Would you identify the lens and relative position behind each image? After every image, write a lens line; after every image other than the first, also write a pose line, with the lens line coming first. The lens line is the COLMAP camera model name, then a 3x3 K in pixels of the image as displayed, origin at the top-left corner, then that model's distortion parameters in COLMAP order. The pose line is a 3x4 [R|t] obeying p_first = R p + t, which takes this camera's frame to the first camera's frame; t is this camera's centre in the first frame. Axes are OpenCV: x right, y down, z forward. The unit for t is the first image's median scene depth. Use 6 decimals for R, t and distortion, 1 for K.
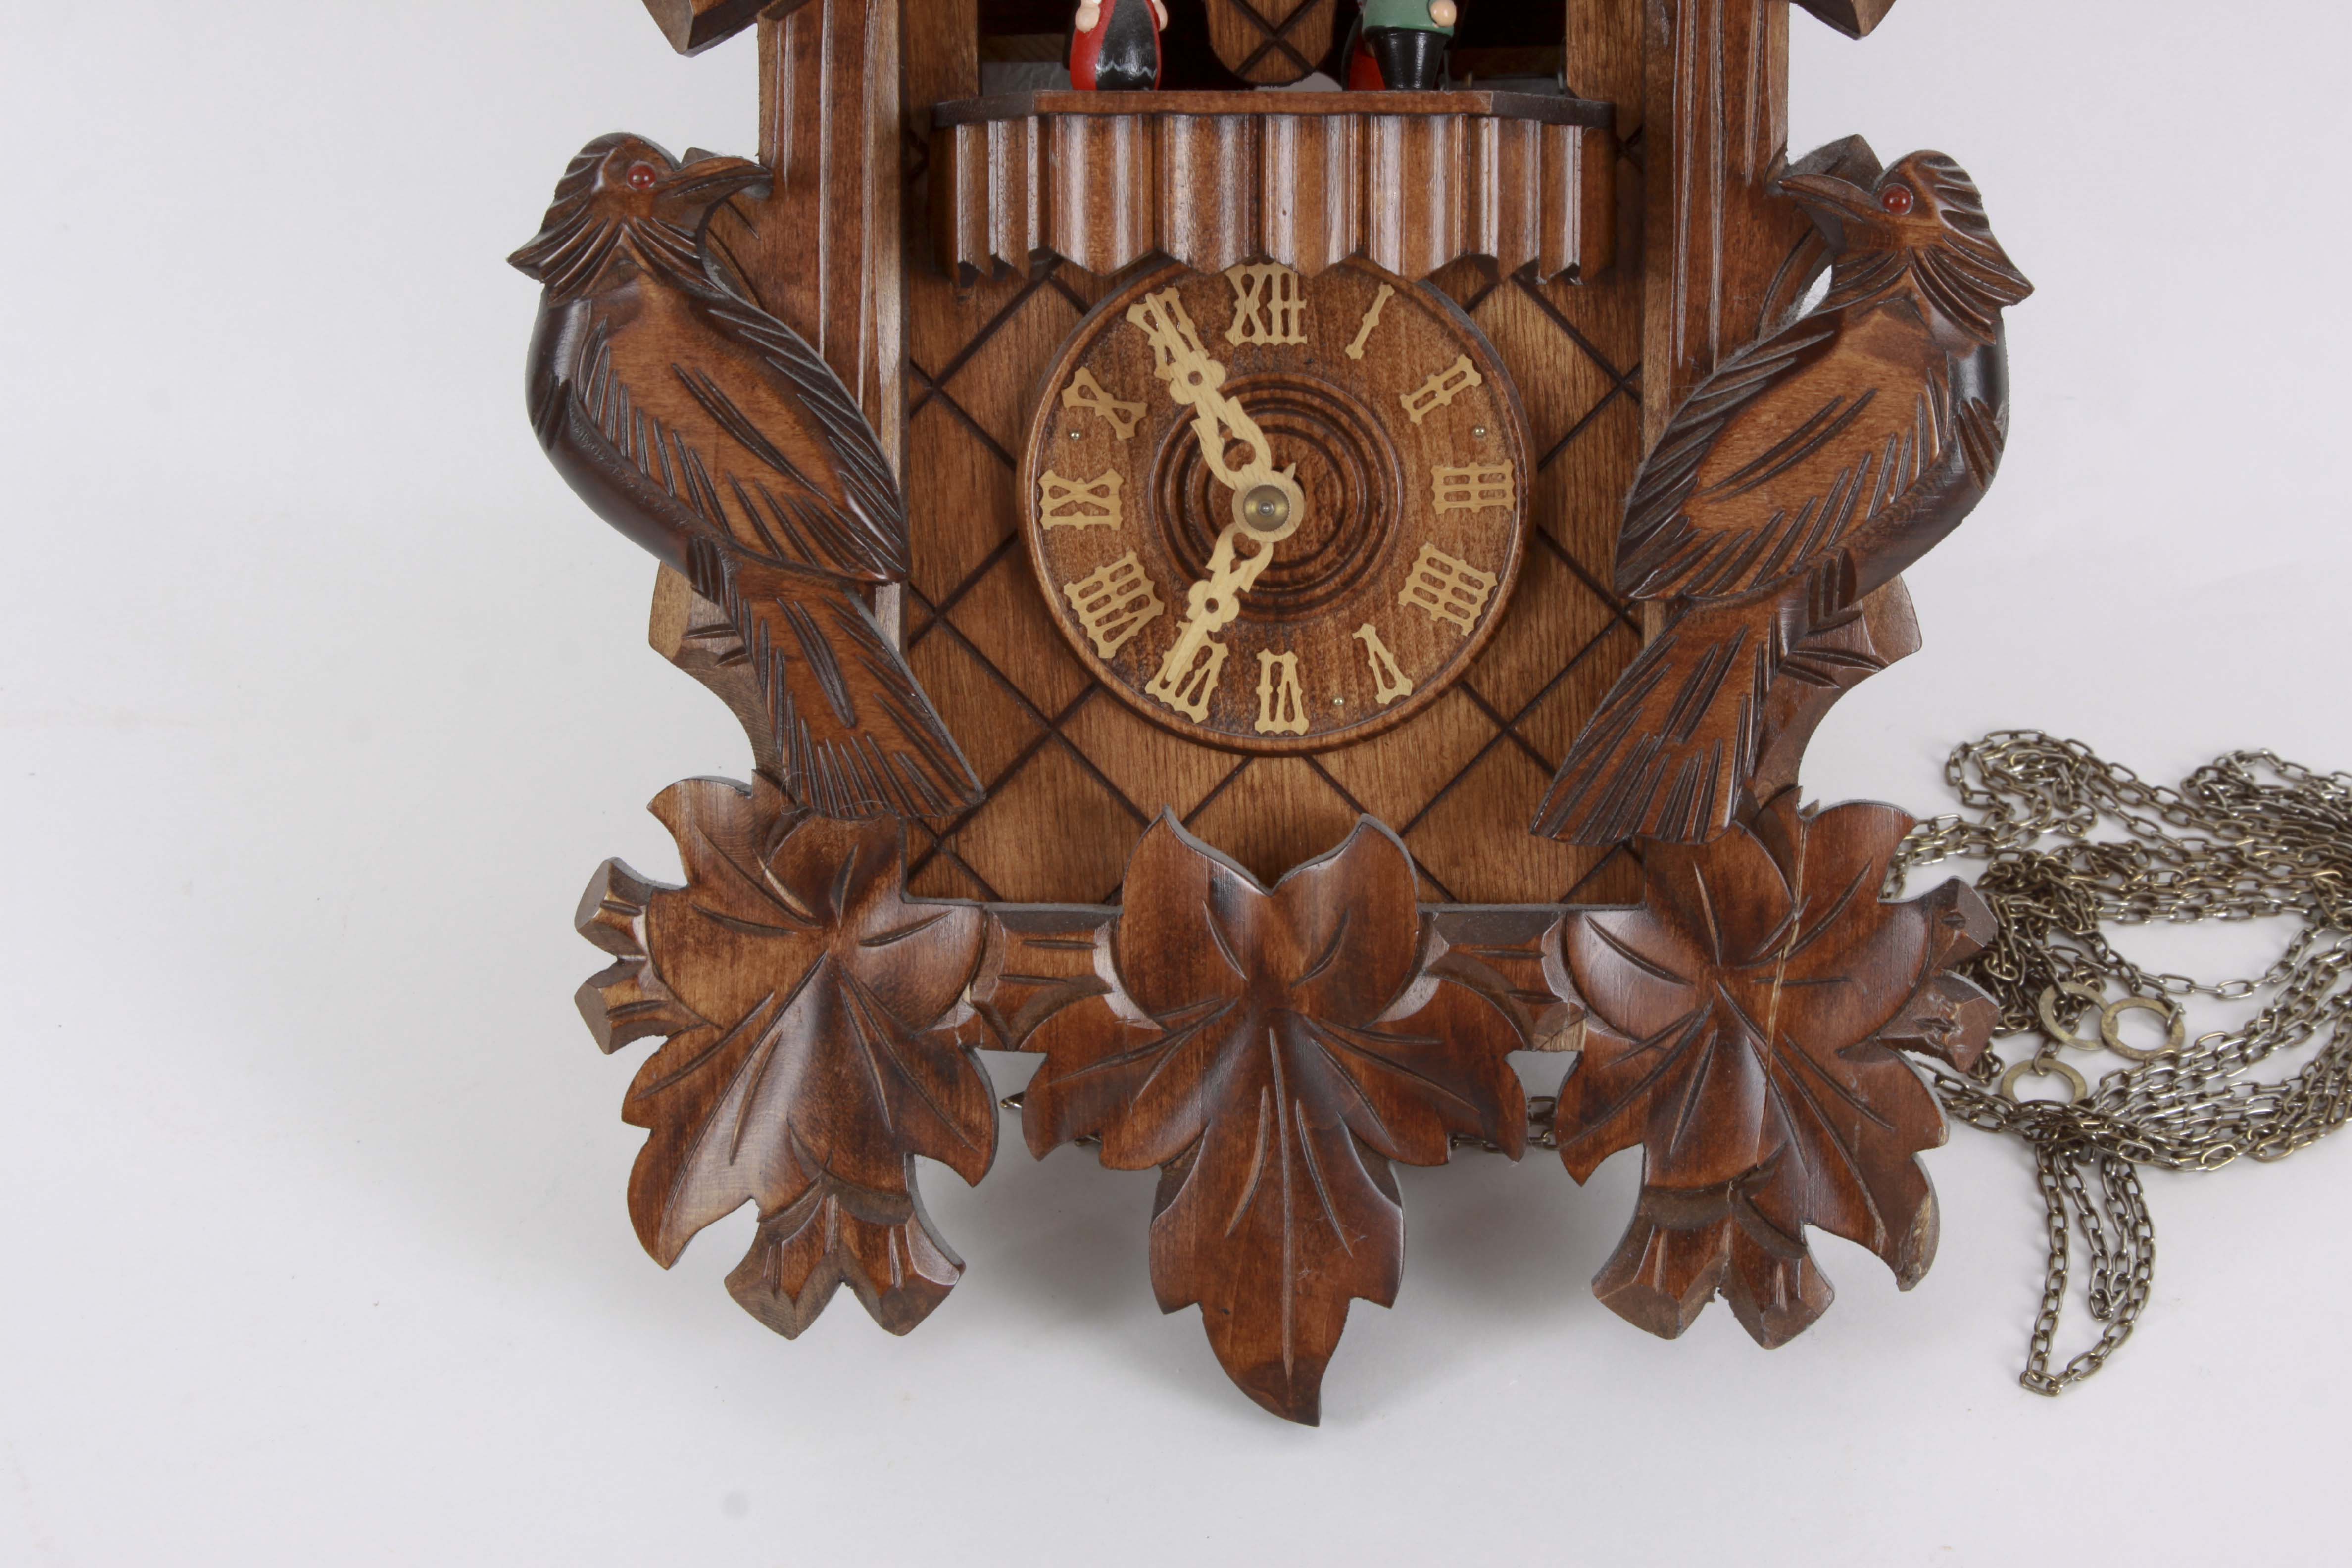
lens RADIAL K [[4935.5, 0, 1201.4], [0, 4935.5, 763.2], [0, 0, 1]] dist [0.060958, 0.000000]
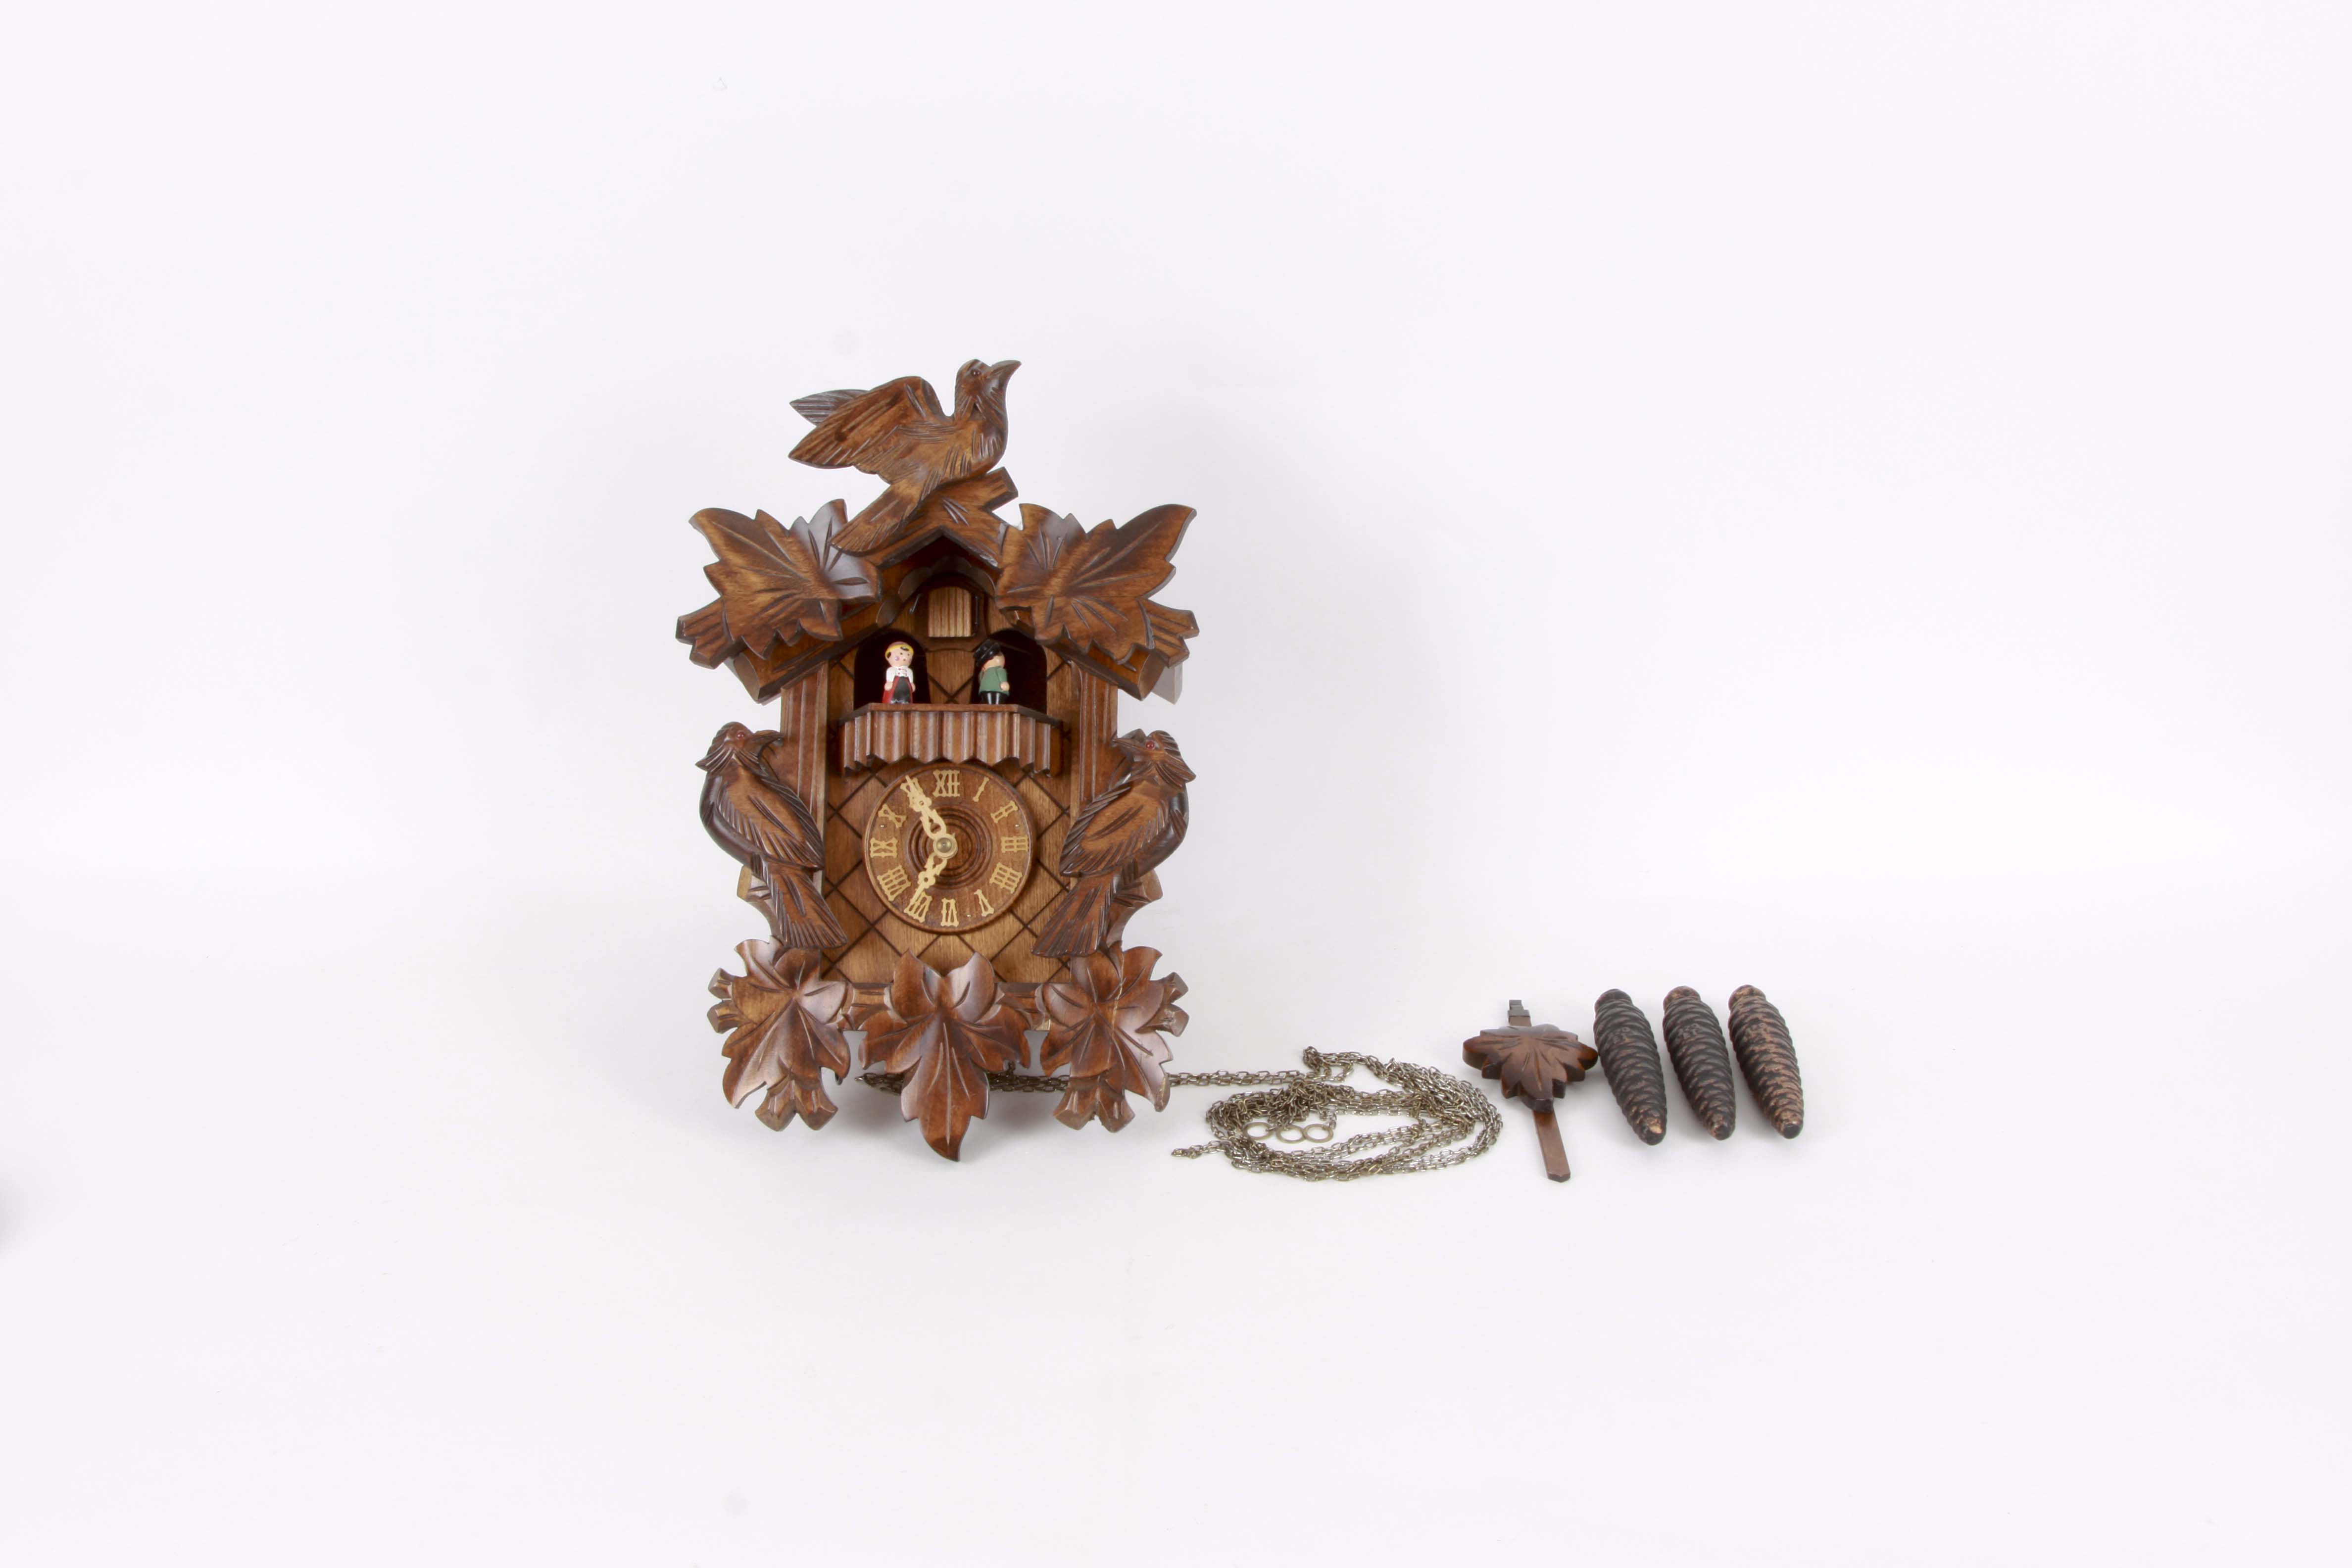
lens RADIAL K [[2584.4, 0, 1258.5], [0, 2584.4, 782.7], [0, 0, 1]] dist [-0.151314, 0.000000]
pose [[0.996502, 0.012949, 0.082555, 0.072900], [0.006690, 0.972388, -0.233276, 0.275210], [-0.083296, 0.233012, 0.968900, -0.541353]]
